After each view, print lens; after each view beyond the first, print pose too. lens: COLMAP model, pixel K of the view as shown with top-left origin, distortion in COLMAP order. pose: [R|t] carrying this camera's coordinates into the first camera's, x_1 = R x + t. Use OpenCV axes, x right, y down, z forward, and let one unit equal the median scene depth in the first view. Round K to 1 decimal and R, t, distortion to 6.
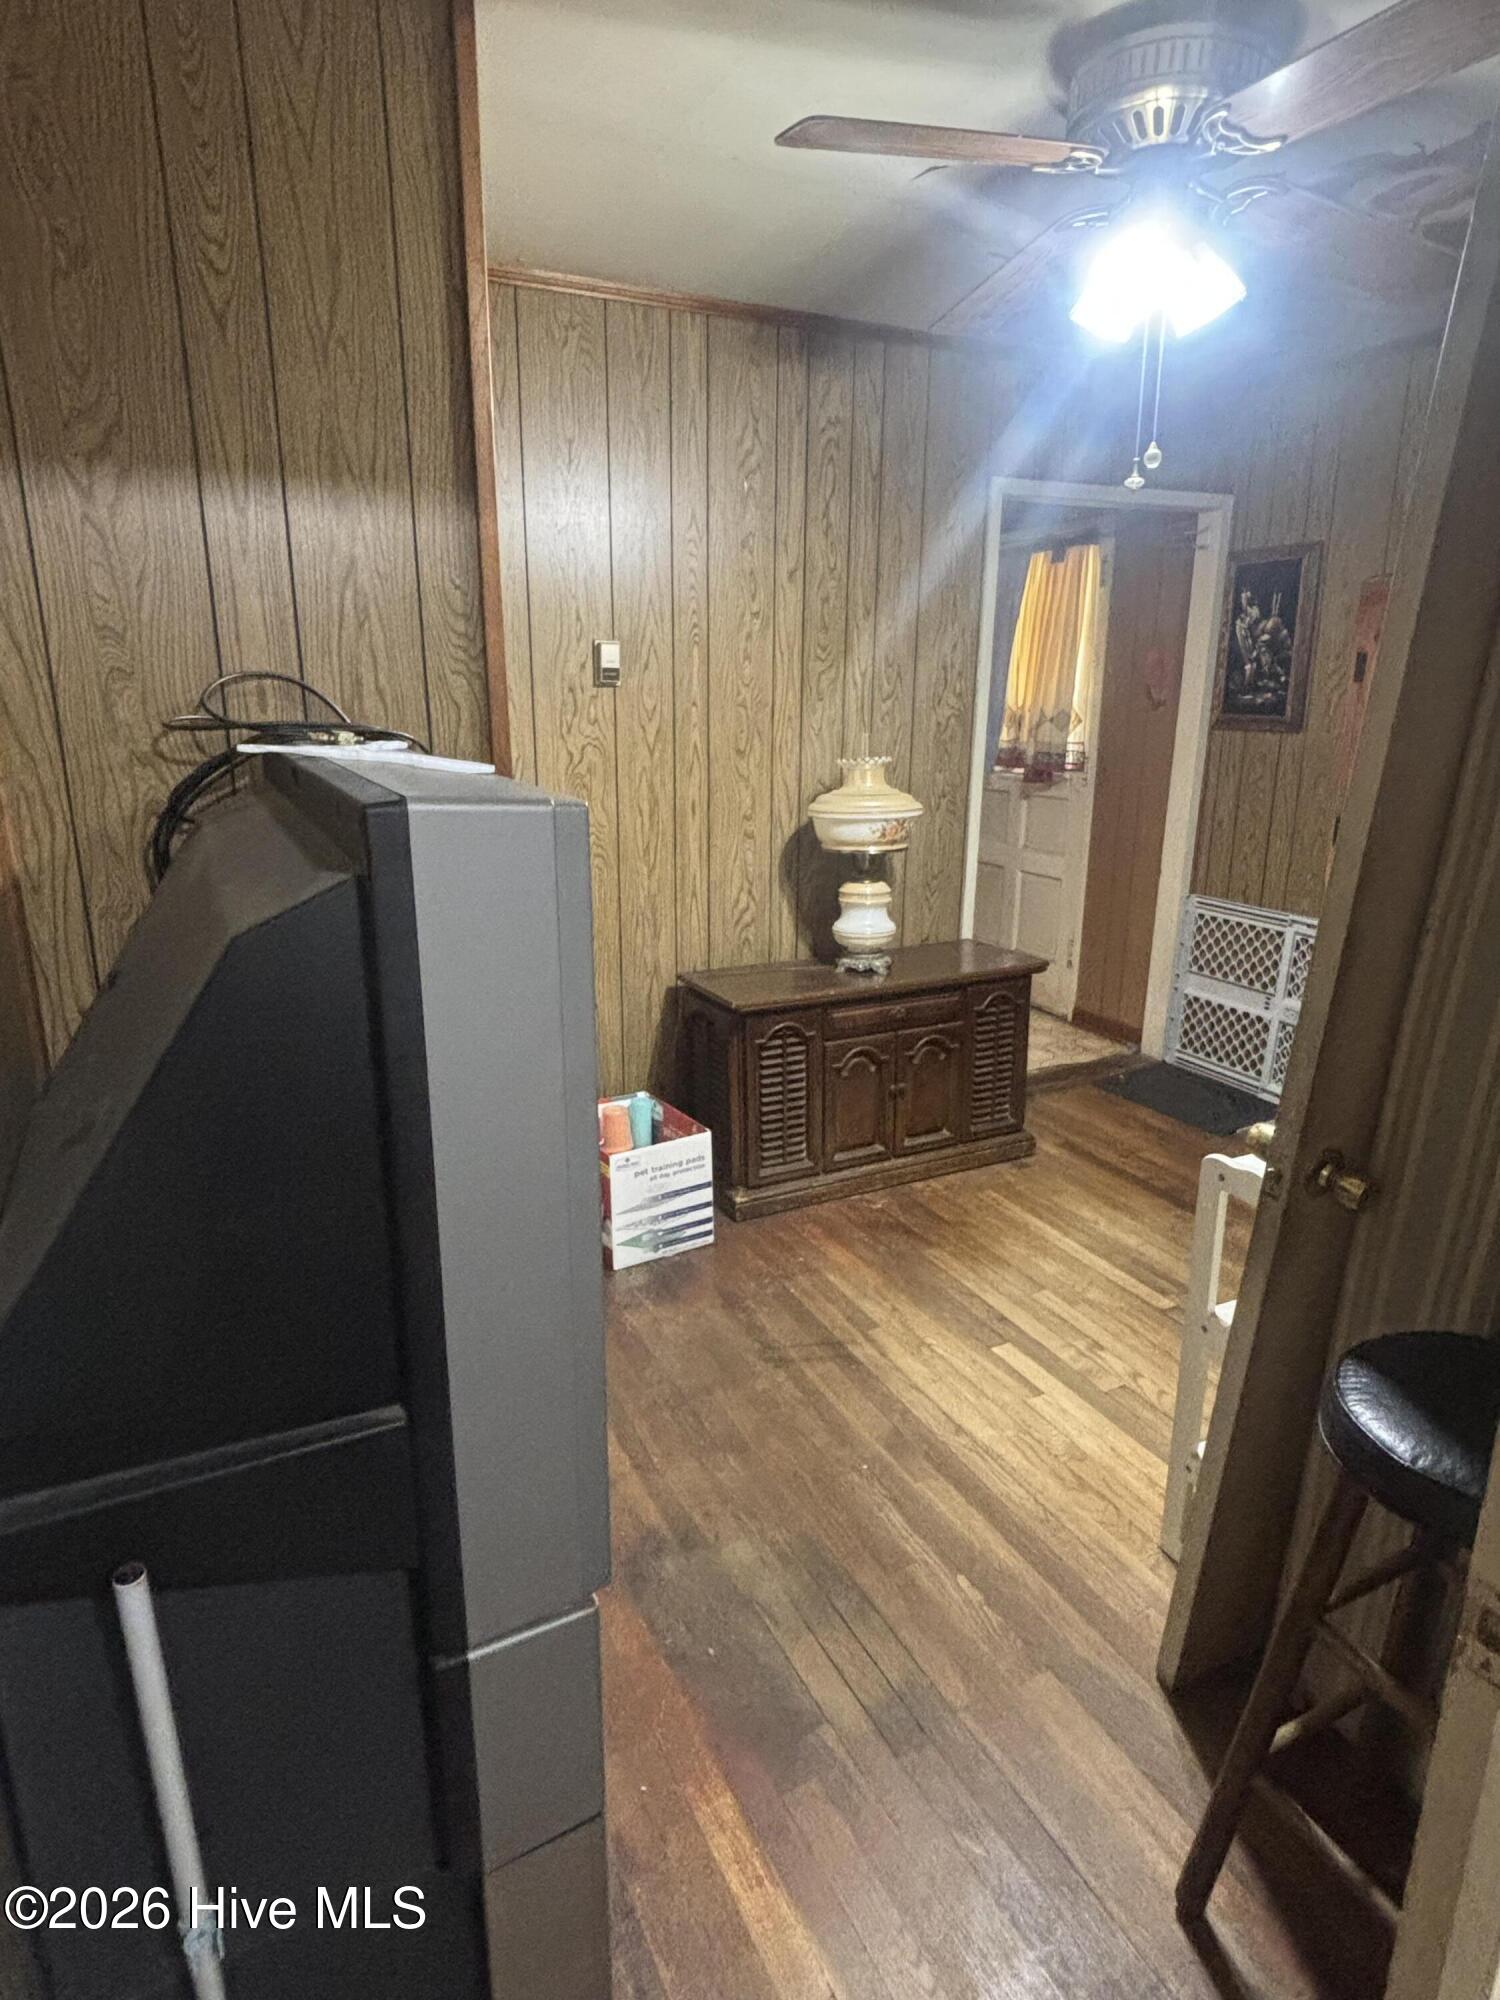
lens RADIAL K [[1133.6, 0, 747.3], [0, 1133.6, 998.3], [0, 0, 1]] dist [-0.000358, -0.000261]
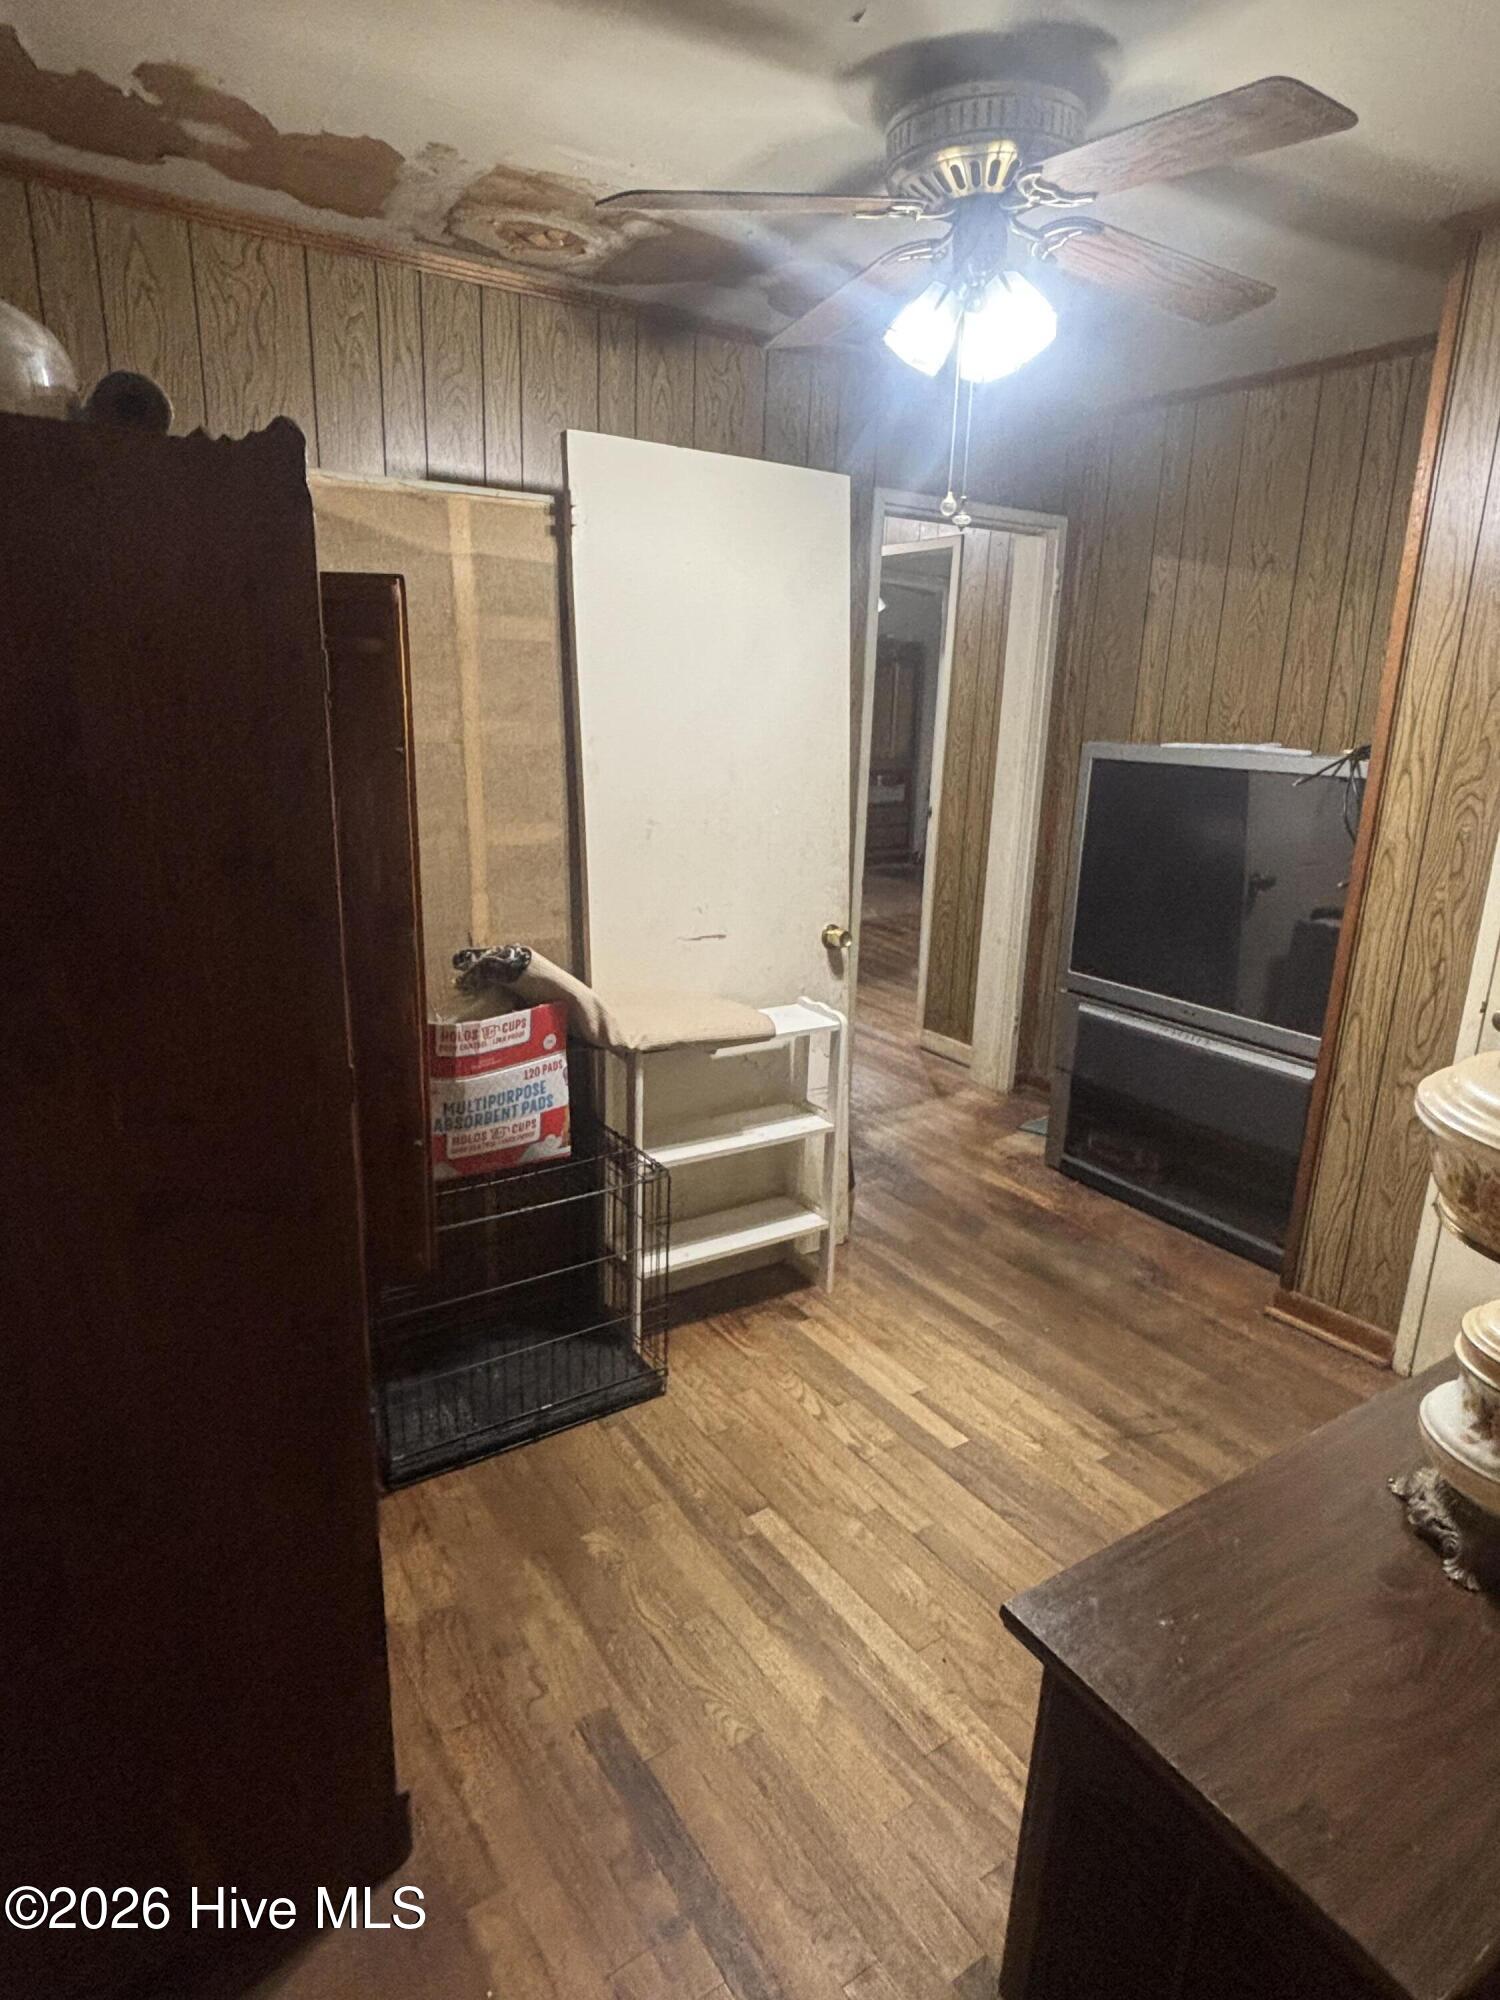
lens RADIAL K [[1133.6, 0, 743.9], [0, 1133.6, 1000.7], [0, 0, 1]] dist [-0.000358, -0.000261]
pose [[-0.992659, 0.012245, -0.120323, 0.531180], [-0.050868, 0.860318, 0.507213, -0.483445], [0.109727, 0.509611, -0.853380, 1.670475]]
